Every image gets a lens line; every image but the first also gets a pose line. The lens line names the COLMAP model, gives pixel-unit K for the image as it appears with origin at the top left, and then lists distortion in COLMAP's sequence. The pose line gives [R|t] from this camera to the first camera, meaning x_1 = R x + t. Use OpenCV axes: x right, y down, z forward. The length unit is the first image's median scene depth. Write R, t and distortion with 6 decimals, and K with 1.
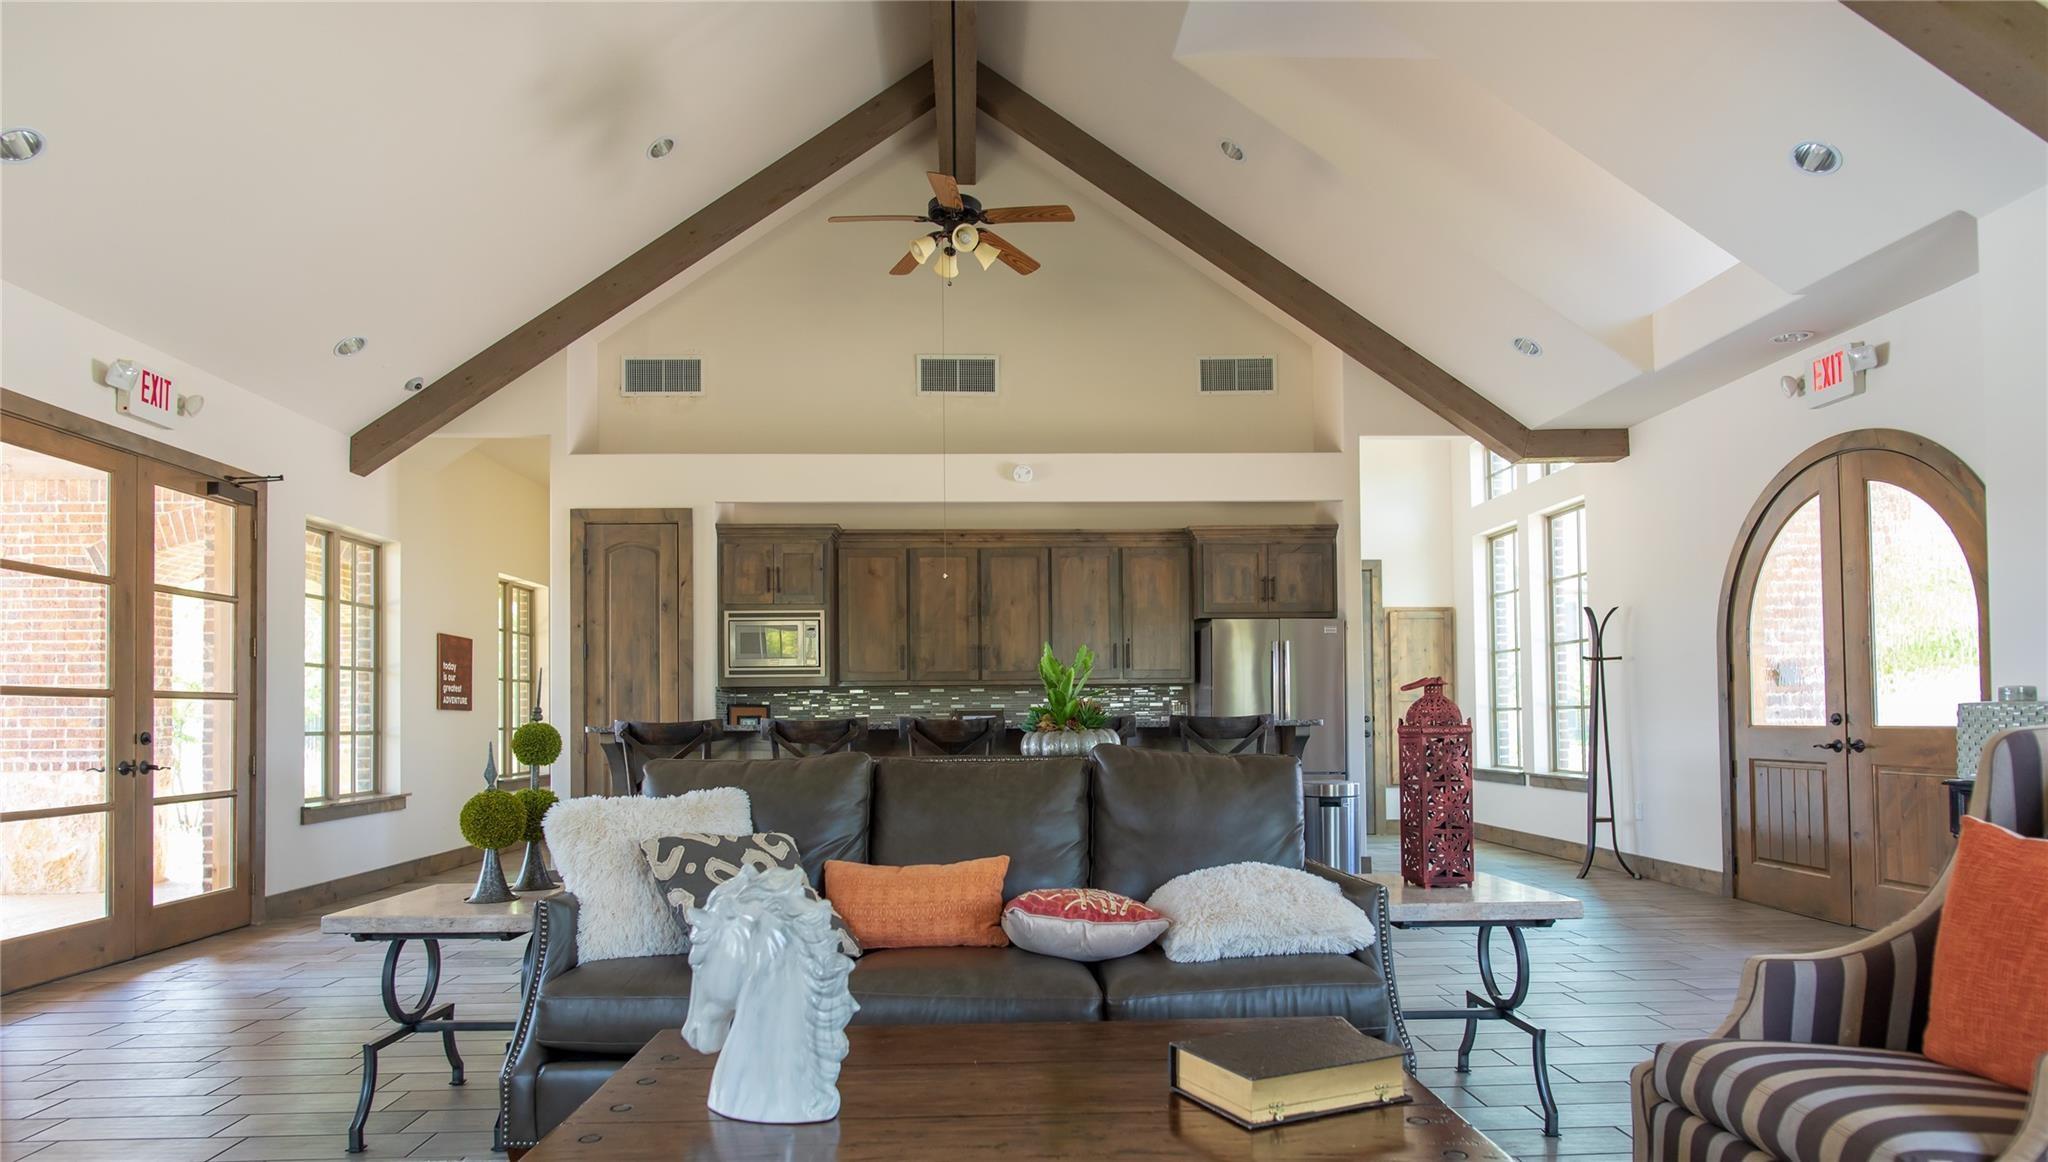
lens RADIAL K [[1167.7, 0, 1023.3], [0, 1167.7, 690.5], [0, 0, 1]] dist [0.001002, 0.000607]
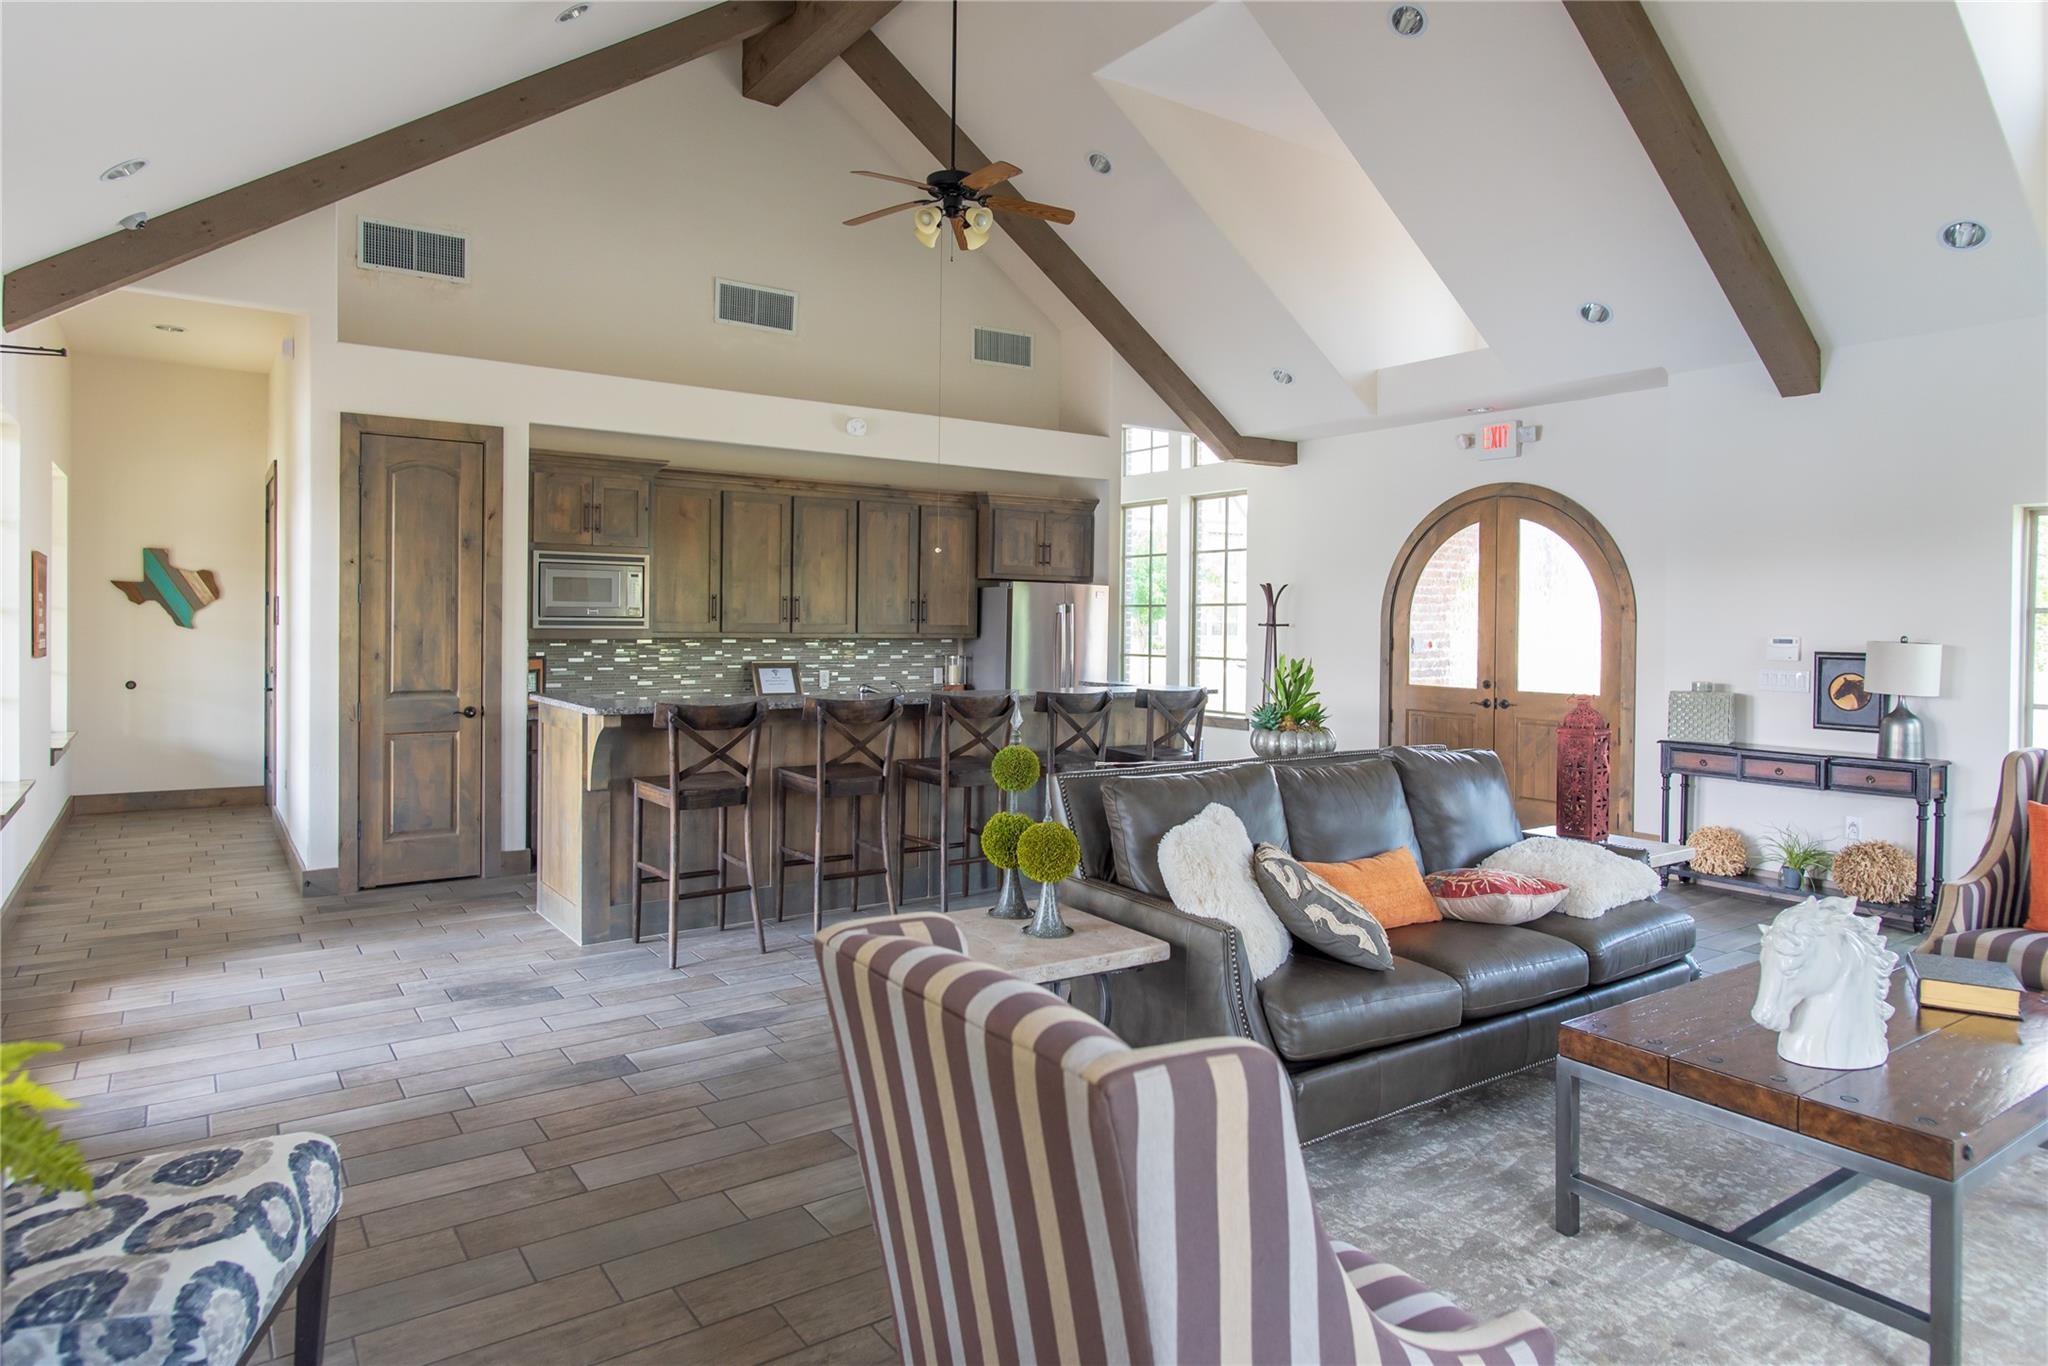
lens RADIAL K [[1204.5, 0, 1023.0], [0, 1204.5, 628.2], [0, 0, 1]] dist [-0.002183, -0.000036]
pose [[0.843223, 0.017866, 0.537266, -0.422805], [-0.033801, 0.999232, 0.019822, -0.040275], [-0.536499, -0.034874, 0.843180, 0.058767]]
